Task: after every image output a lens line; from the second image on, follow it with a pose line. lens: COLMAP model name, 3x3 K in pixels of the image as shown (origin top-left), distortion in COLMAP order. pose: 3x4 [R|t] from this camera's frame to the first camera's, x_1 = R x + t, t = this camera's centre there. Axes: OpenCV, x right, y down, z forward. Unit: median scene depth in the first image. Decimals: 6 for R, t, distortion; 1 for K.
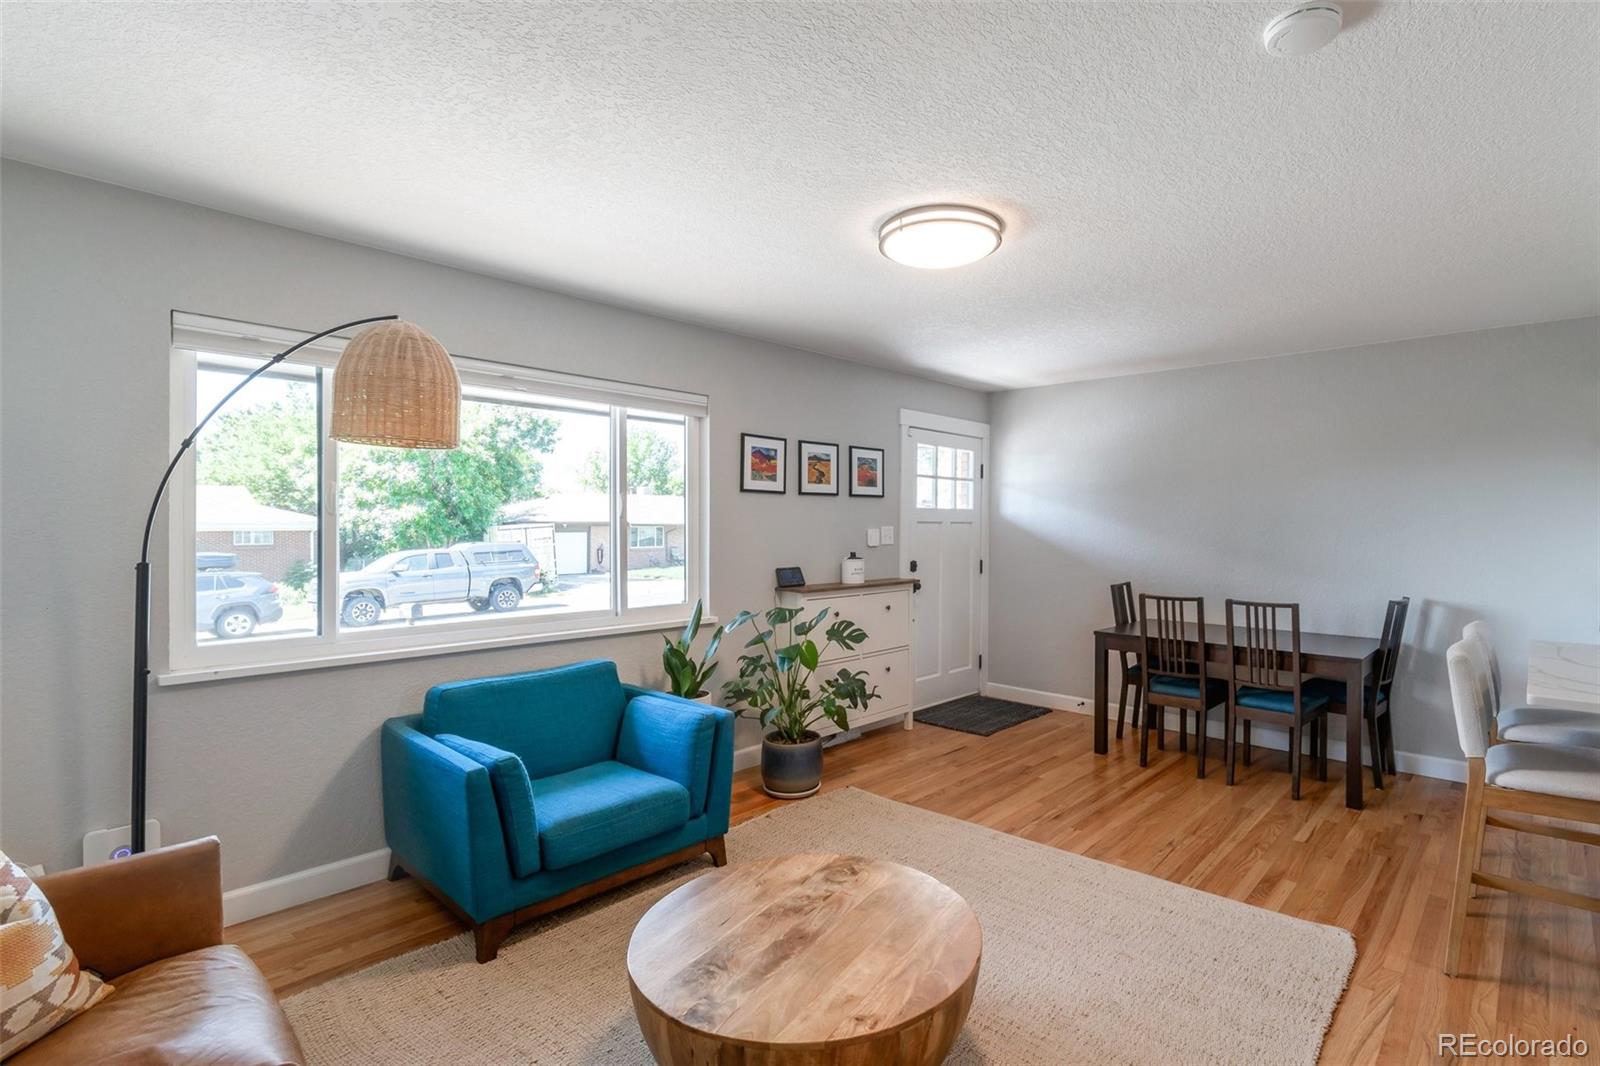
lens RADIAL K [[742.5, 0, 800.0], [0, 742.5, 529.3], [0, 0, 1]] dist [0.003153, -0.000019]
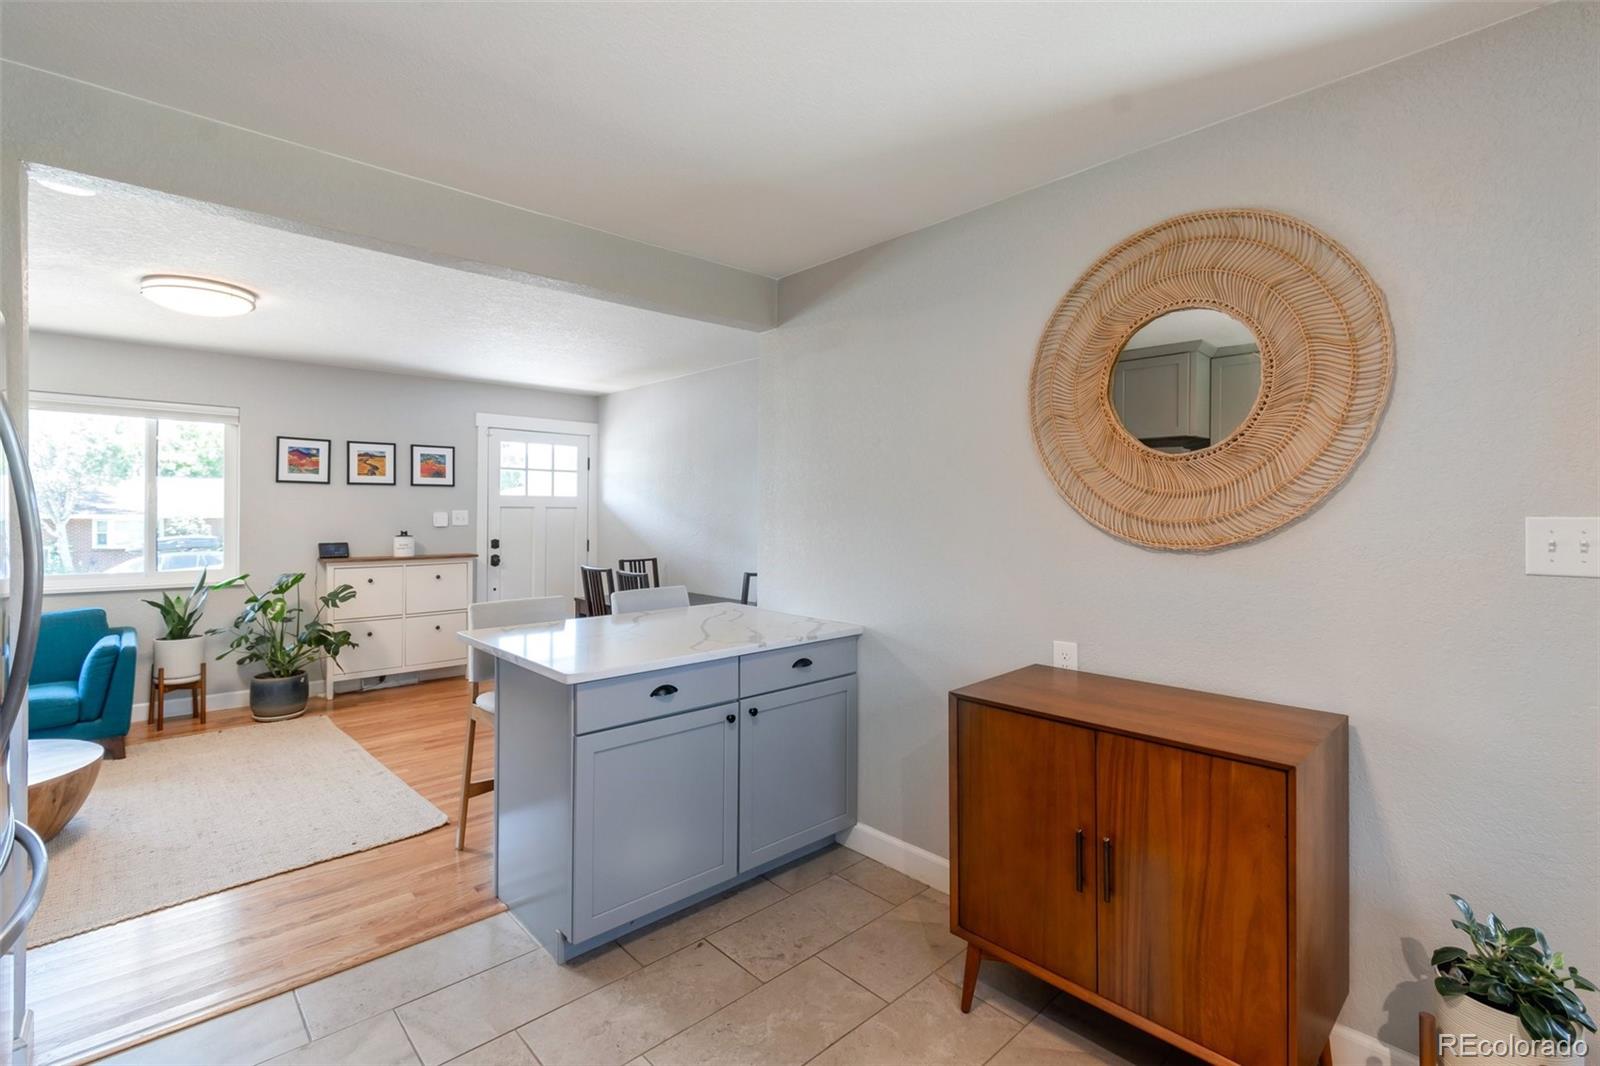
lens RADIAL K [[722.0, 0, 811.2], [0, 722.0, 517.6], [0, 0, 1]] dist [0.002208, -0.000177]
pose [[0.990644, -0.000133, -0.136469, 0.914965], [-0.000461, 0.999991, -0.004323, 0.013434], [0.136468, 0.004346, 0.990635, -0.092468]]
